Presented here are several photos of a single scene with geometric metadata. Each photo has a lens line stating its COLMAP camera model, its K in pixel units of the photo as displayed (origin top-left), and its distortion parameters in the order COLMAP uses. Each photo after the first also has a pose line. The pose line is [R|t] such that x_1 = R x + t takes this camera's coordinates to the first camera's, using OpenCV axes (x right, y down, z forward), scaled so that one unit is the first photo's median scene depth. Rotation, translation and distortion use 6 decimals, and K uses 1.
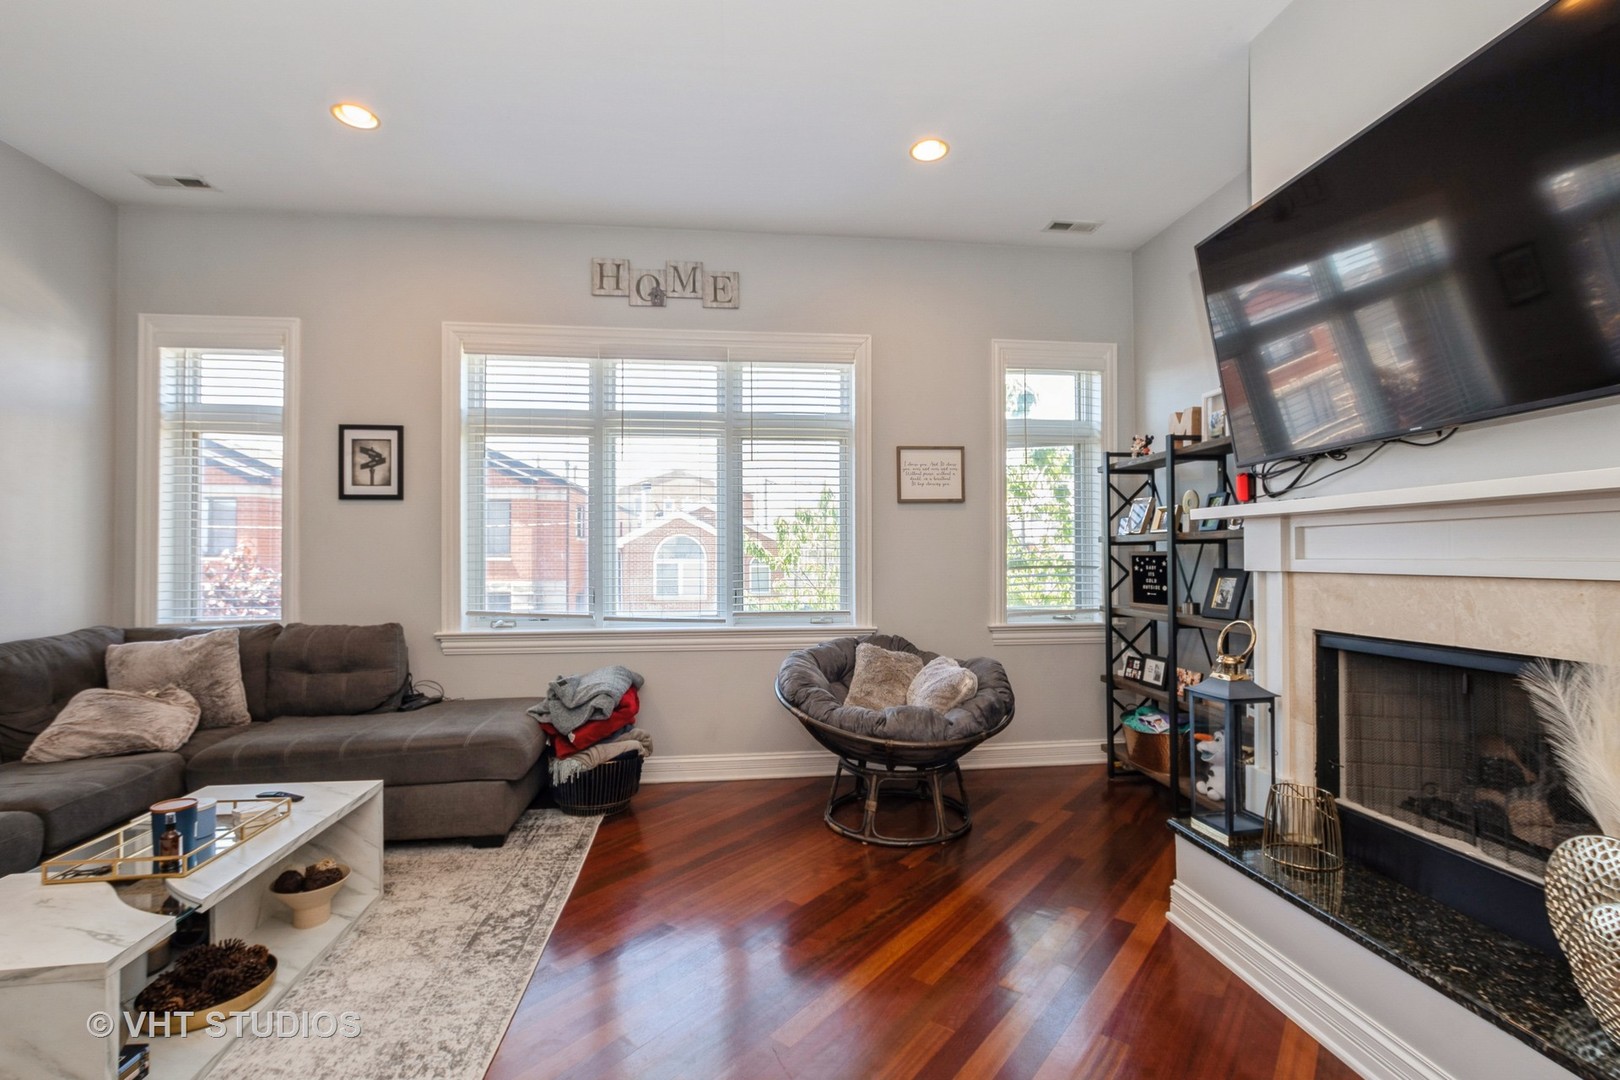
lens RADIAL K [[730.1, 0, 807.9], [0, 730.1, 542.9], [0, 0, 1]] dist [-0.006009, 0.003257]
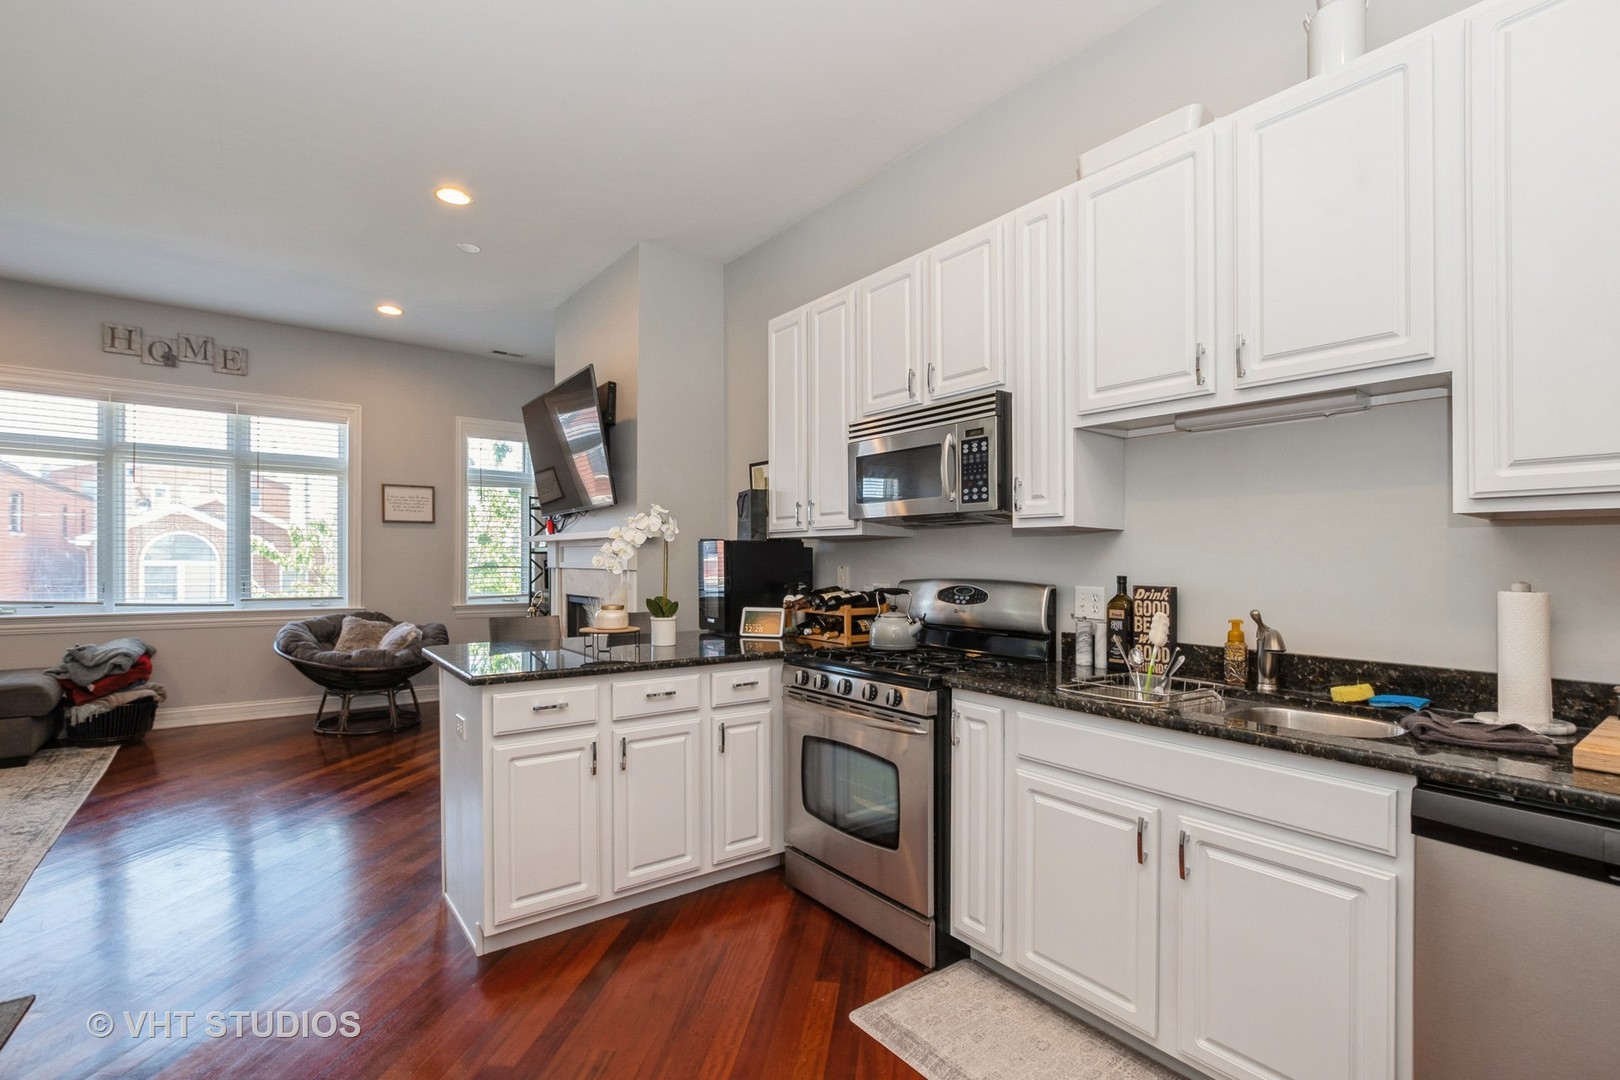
lens RADIAL K [[730.1, 0, 803.3], [0, 730.1, 567.5], [0, 0, 1]] dist [-0.006009, 0.003257]
pose [[0.859702, 0.005784, 0.510763, 0.118284], [-0.018777, 0.999618, 0.020284, -0.011756], [-0.510451, -0.027029, 0.859482, -0.792455]]
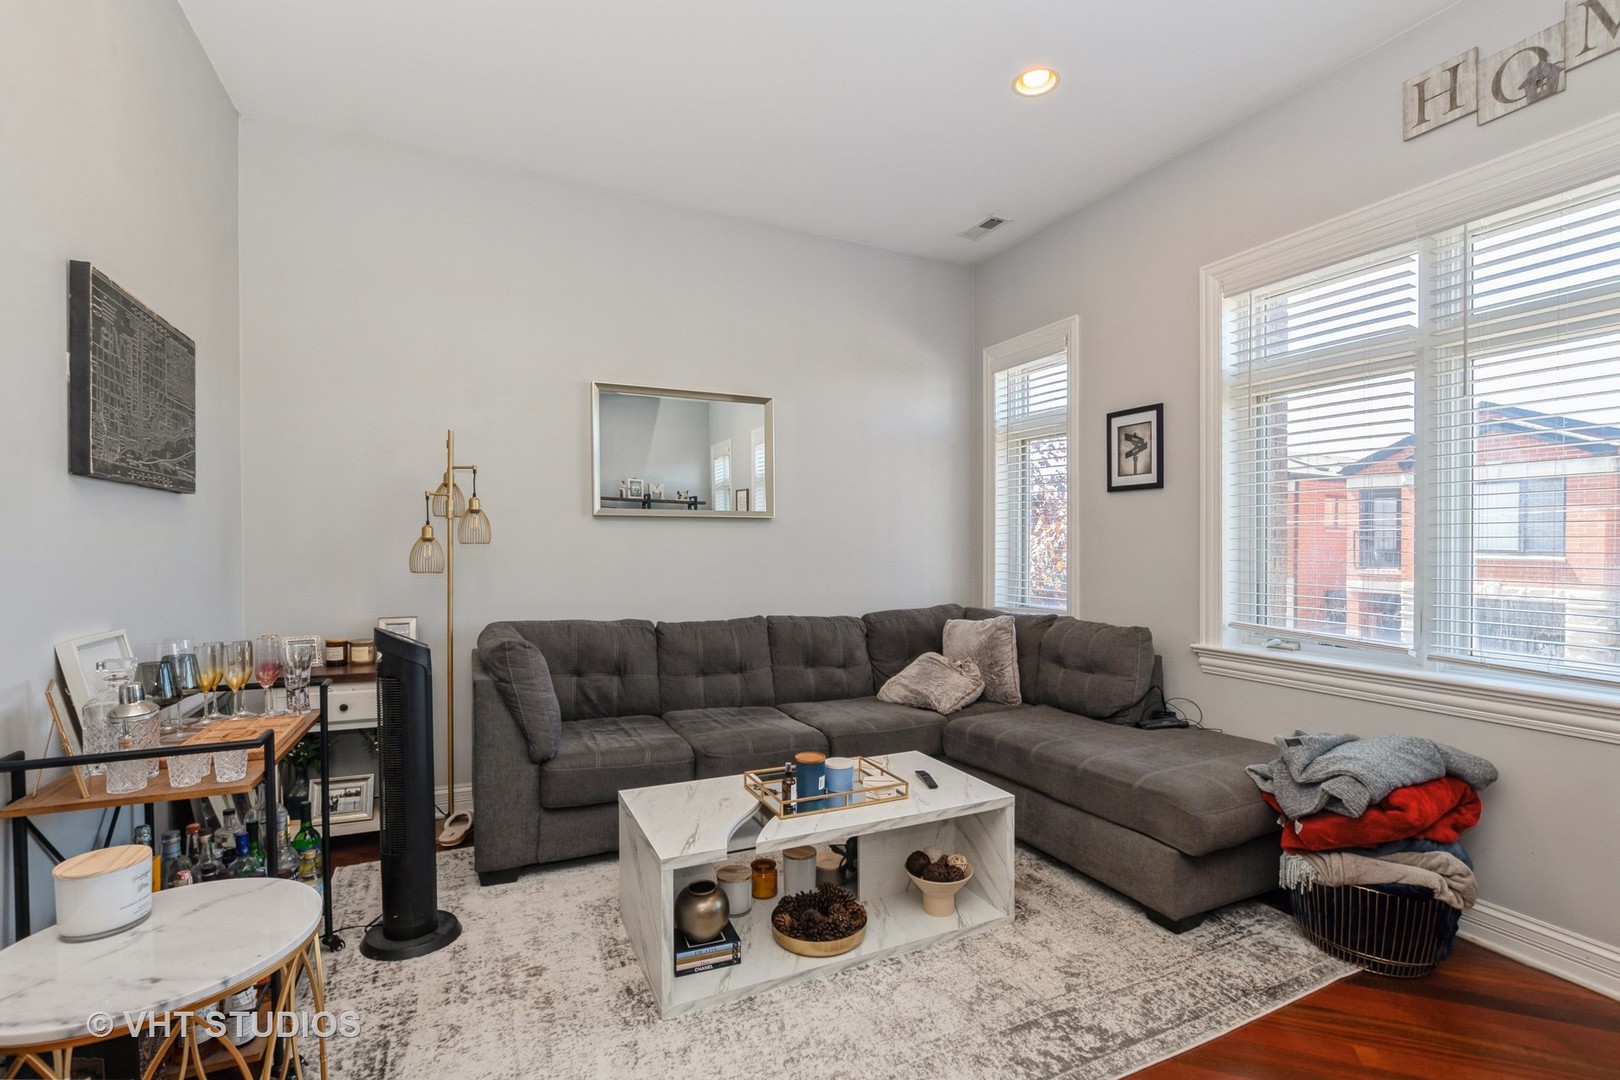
lens RADIAL K [[730.1, 0, 813.2], [0, 730.1, 553.8], [0, 0, 1]] dist [-0.006009, 0.003257]
pose [[0.335408, 0.015806, -0.941940, 0.141500], [0.005565, 0.999809, 0.018758, 0.001256], [0.942057, -0.011534, 0.335256, 0.332577]]
